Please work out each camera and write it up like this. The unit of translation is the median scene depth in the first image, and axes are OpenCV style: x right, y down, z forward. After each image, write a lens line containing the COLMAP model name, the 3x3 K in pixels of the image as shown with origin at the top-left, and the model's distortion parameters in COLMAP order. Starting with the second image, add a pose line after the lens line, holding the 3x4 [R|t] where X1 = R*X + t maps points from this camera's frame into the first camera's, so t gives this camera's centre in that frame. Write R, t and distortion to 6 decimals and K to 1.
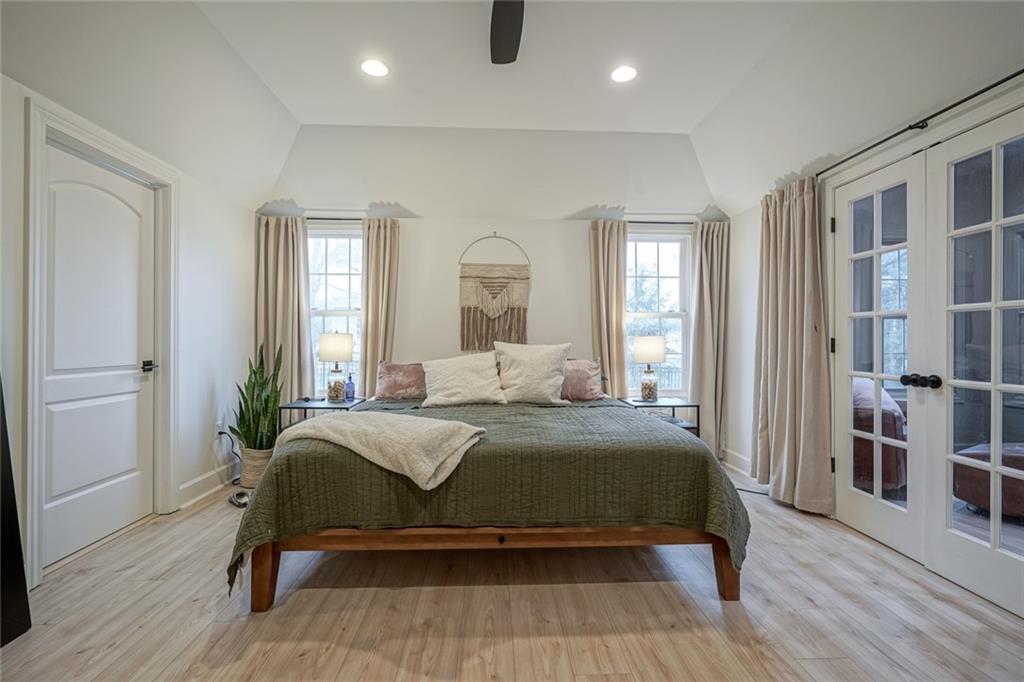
lens RADIAL K [[463.6, 0, 508.8], [0, 463.6, 339.7], [0, 0, 1]] dist [-0.013619, 0.005718]
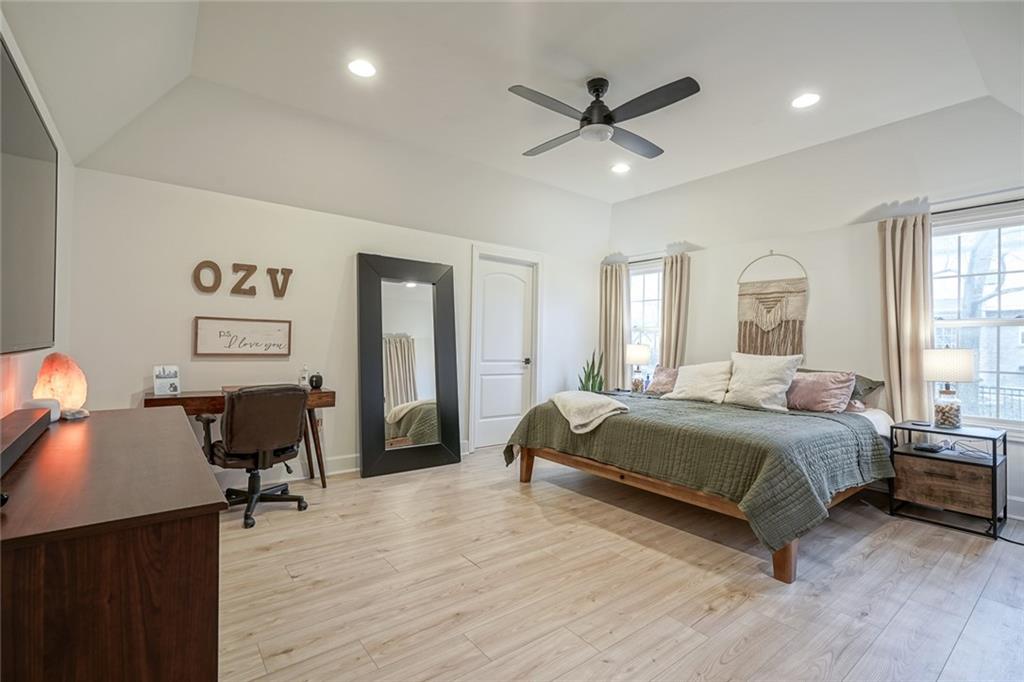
lens RADIAL K [[463.6, 0, 521.0], [0, 463.6, 341.5], [0, 0, 1]] dist [-0.013619, 0.005718]
pose [[0.589696, -0.000652, -0.807625, 0.539836], [-0.015603, 0.999804, -0.012200, 0.000348], [0.807474, 0.019796, 0.589570, -0.103725]]
